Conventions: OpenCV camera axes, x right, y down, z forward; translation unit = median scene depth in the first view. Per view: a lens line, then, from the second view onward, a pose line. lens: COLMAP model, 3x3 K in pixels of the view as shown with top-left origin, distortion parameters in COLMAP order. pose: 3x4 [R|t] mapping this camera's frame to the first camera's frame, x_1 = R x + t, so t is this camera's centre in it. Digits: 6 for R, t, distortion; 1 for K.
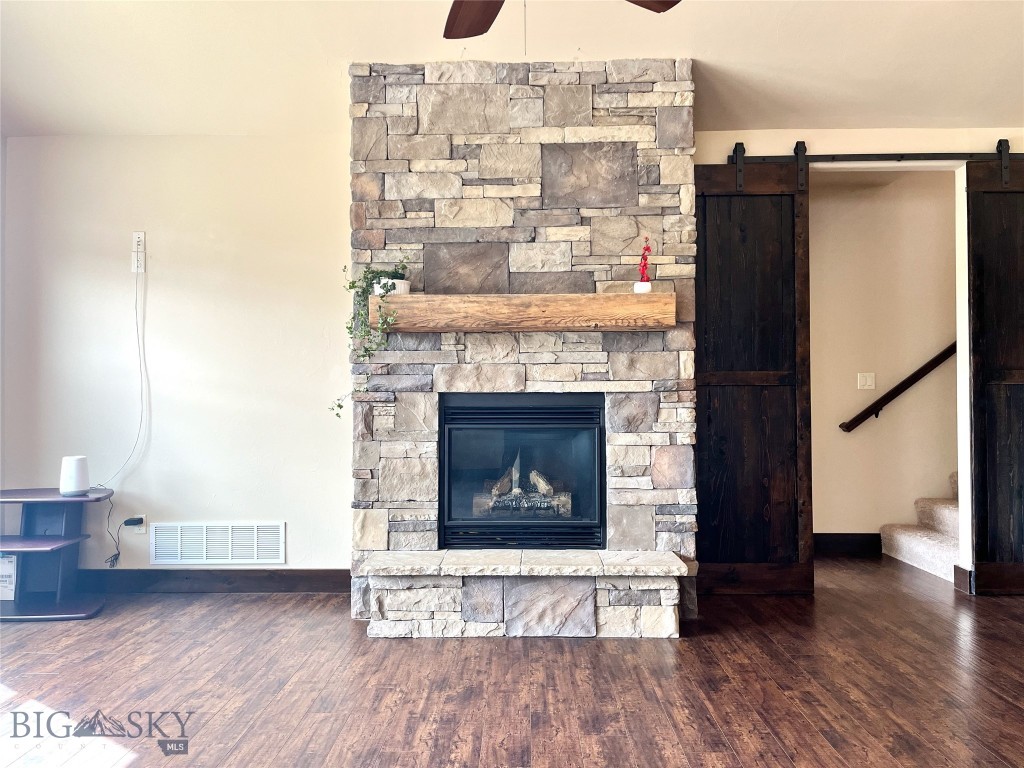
lens RADIAL K [[768.4, 0, 510.5], [0, 768.4, 389.9], [0, 0, 1]] dist [0.035234, -0.002123]
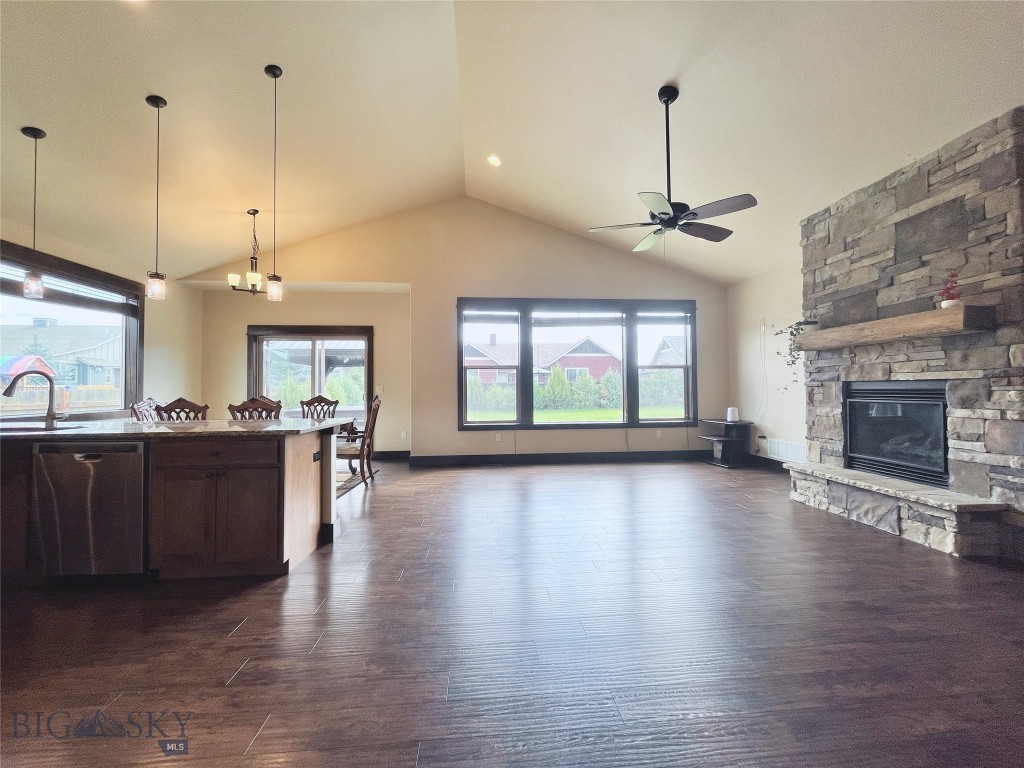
lens RADIAL K [[413.0, 0, 517.1], [0, 413.0, 381.6], [0, 0, 1]] dist [-0.000086, -0.000664]
pose [[0.109850, -0.015755, -0.993823, 0.794192], [0.017146, 0.999756, -0.013954, 0.004694], [0.993800, -0.015507, 0.110093, 0.130588]]
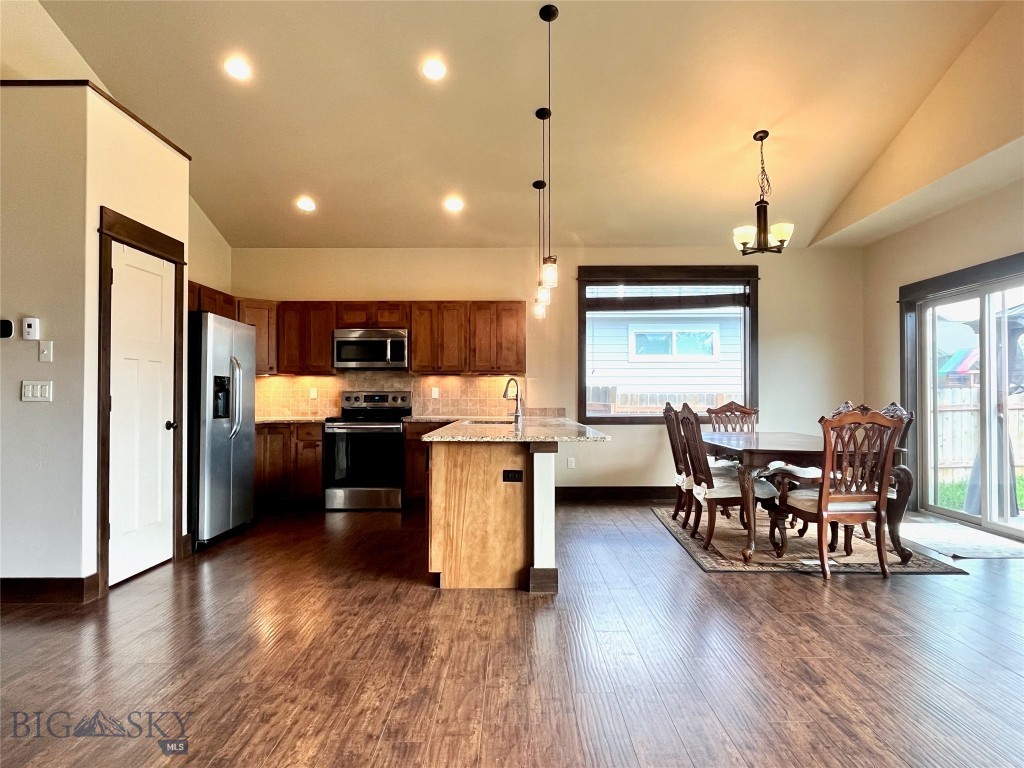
lens RADIAL K [[640.8, 0, 512.0], [0, 640.8, 384.0], [0, 0, 1]] dist [-0.001830, -0.000399]
pose [[-0.999909, 0.003234, -0.013129, 0.029196], [0.003618, 0.999565, -0.029273, 0.016376], [0.013029, -0.029318, -0.999485, 0.788607]]
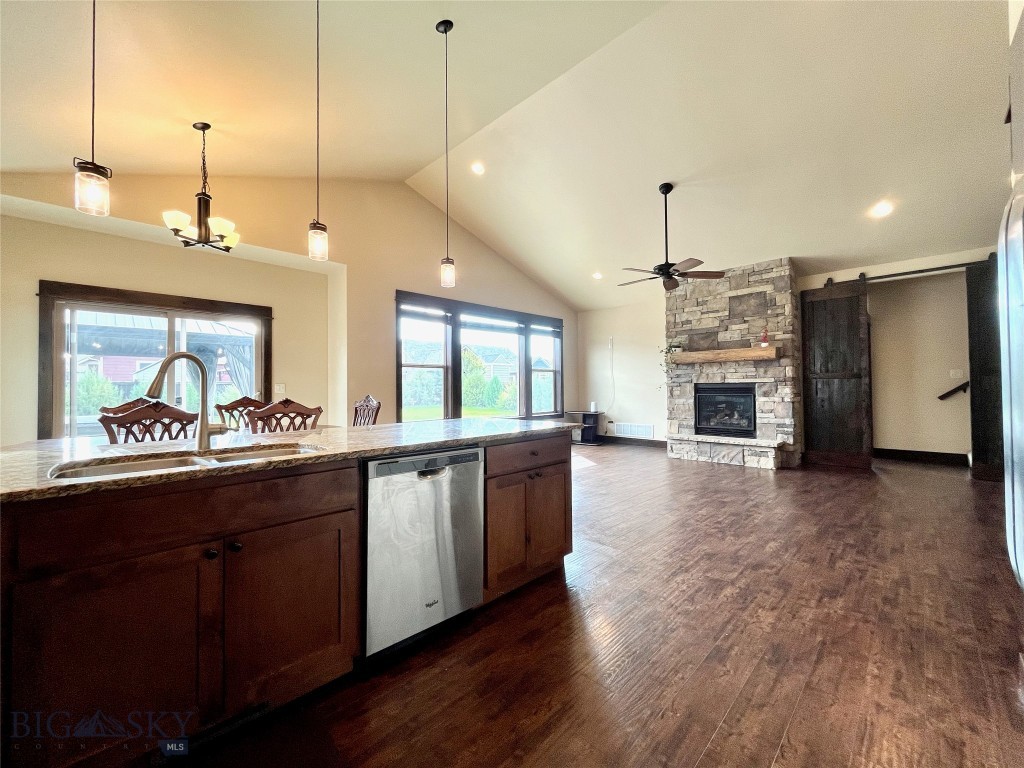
lens RADIAL K [[413.0, 0, 517.1], [0, 413.0, 381.6], [0, 0, 1]] dist [-0.000086, -0.000664]
pose [[0.728464, -0.013169, -0.684958, 0.519345], [0.013095, 0.999900, -0.005297, -0.002958], [0.684959, -0.005110, 0.728563, -0.677893]]
